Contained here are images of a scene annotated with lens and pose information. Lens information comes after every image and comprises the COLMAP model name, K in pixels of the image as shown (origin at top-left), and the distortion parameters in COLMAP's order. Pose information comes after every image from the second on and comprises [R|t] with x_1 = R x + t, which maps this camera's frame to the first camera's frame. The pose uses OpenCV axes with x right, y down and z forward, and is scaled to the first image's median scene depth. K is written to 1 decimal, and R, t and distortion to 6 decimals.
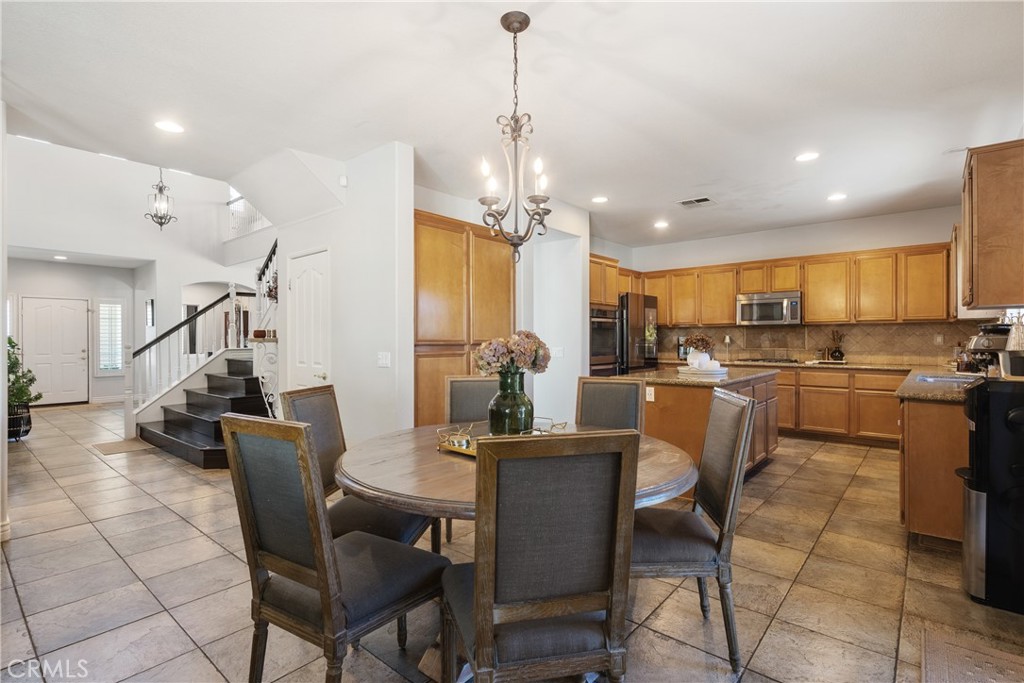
lens RADIAL K [[493.5, 0, 512.5], [0, 493.5, 339.6], [0, 0, 1]] dist [0.001938, 0.000169]
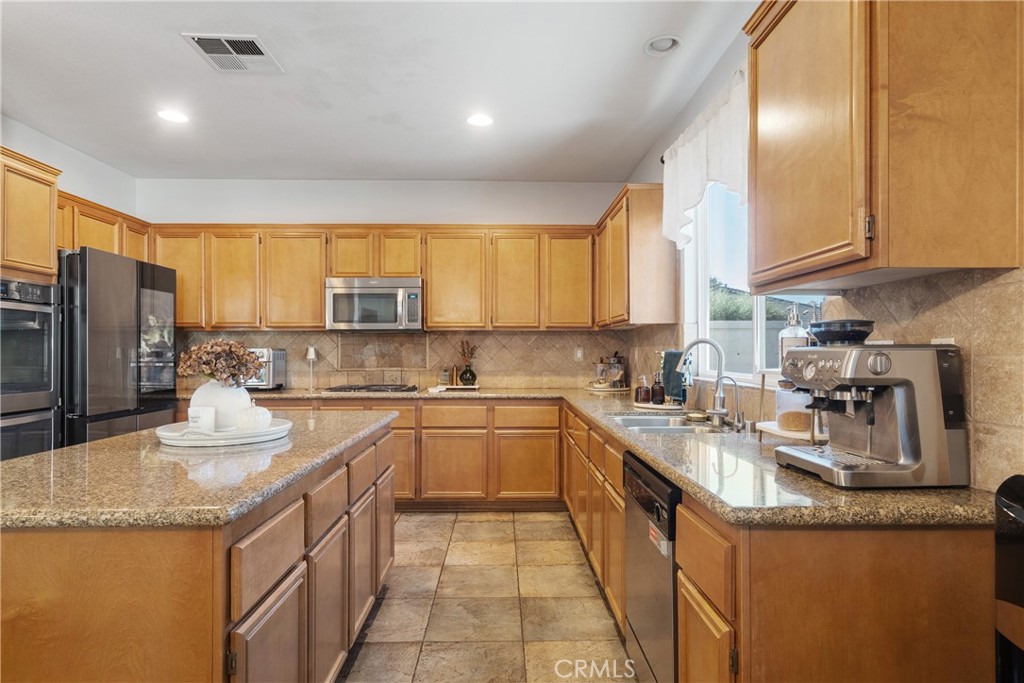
lens RADIAL K [[563.0, 0, 514.9], [0, 563.0, 351.2], [0, 0, 1]] dist [0.004838, 0.000147]
pose [[0.745502, 0.003910, 0.666492, 0.196743], [-0.000868, 0.999988, -0.004896, -0.000397], [-0.666503, 0.003071, 0.745496, 0.393793]]
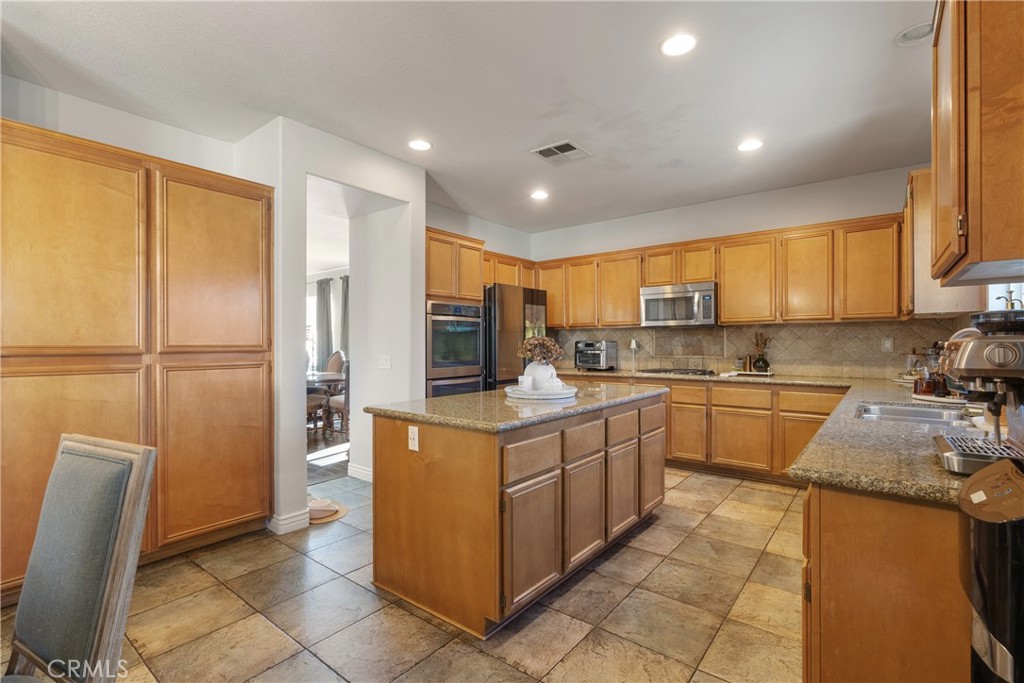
lens RADIAL K [[470.3, 0, 515.4], [0, 470.3, 344.2], [0, 0, 1]] dist [-0.002879, 0.000818]
pose [[0.999146, -0.000373, 0.041310, 0.250468], [0.000370, 1.000000, 0.000078, -0.001066], [-0.041310, -0.000063, 0.999146, 0.289895]]
